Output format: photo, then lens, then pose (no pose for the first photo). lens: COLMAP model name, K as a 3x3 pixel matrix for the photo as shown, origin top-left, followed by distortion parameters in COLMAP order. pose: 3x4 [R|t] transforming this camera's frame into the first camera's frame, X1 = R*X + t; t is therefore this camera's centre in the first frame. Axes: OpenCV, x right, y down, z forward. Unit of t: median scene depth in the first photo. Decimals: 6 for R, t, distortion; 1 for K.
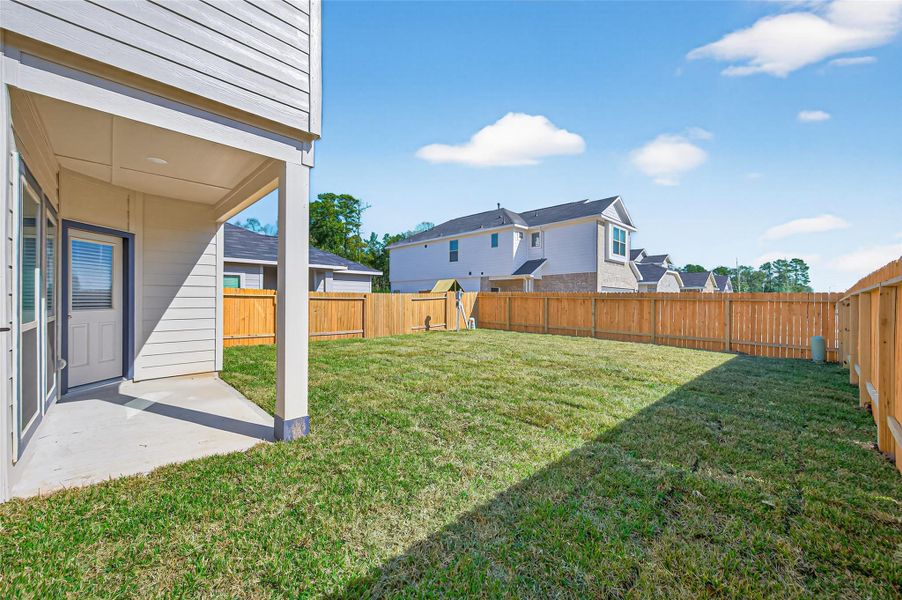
lens RADIAL K [[351.3, 0, 449.7], [0, 351.3, 300.9], [0, 0, 1]] dist [0.006669, -0.001789]
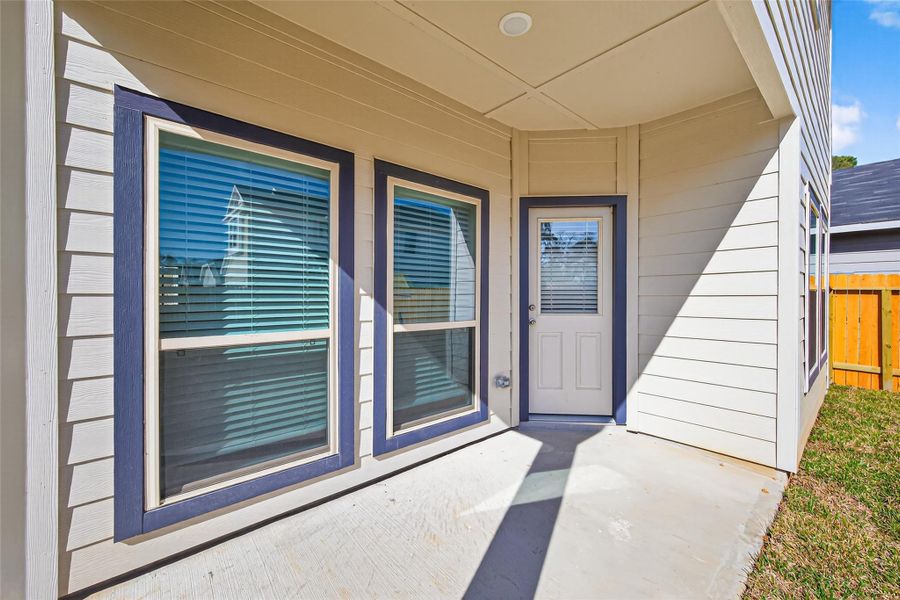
lens RADIAL K [[350.5, 0, 449.6], [0, 350.5, 293.0], [0, 0, 1]] dist [0.006669, -0.001789]
pose [[-0.059410, -0.006344, -0.998214, -0.147647], [-0.008015, 0.999951, -0.005878, -0.006506], [0.998202, 0.007651, -0.059458, 0.426045]]
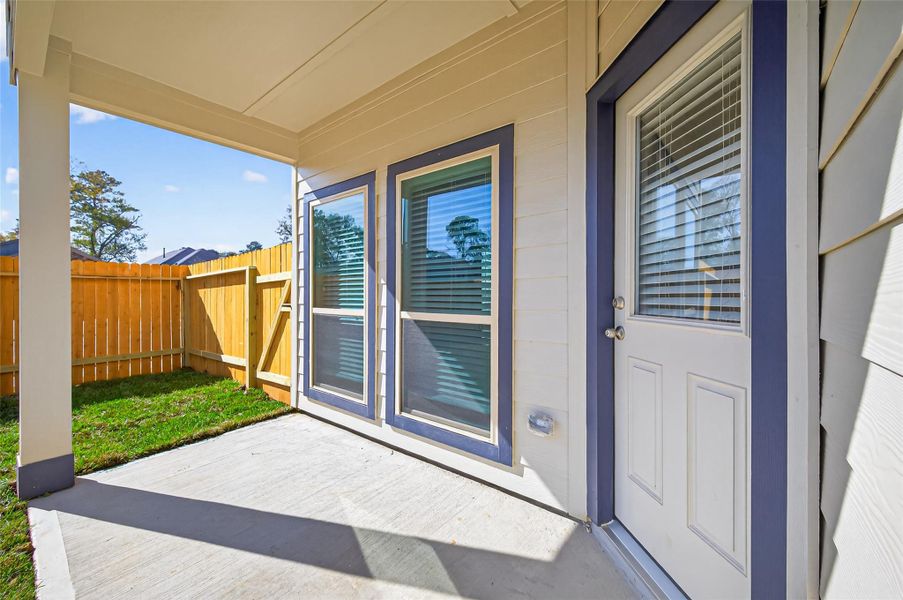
lens RADIAL K [[351.7, 0, 451.8], [0, 351.7, 301.2], [0, 0, 1]] dist [0.006669, -0.001789]
pose [[-0.990120, -0.016481, -0.139254, -0.419872], [-0.017375, 0.999835, 0.005205, 0.006302], [0.139145, 0.007573, -0.990243, 0.664089]]
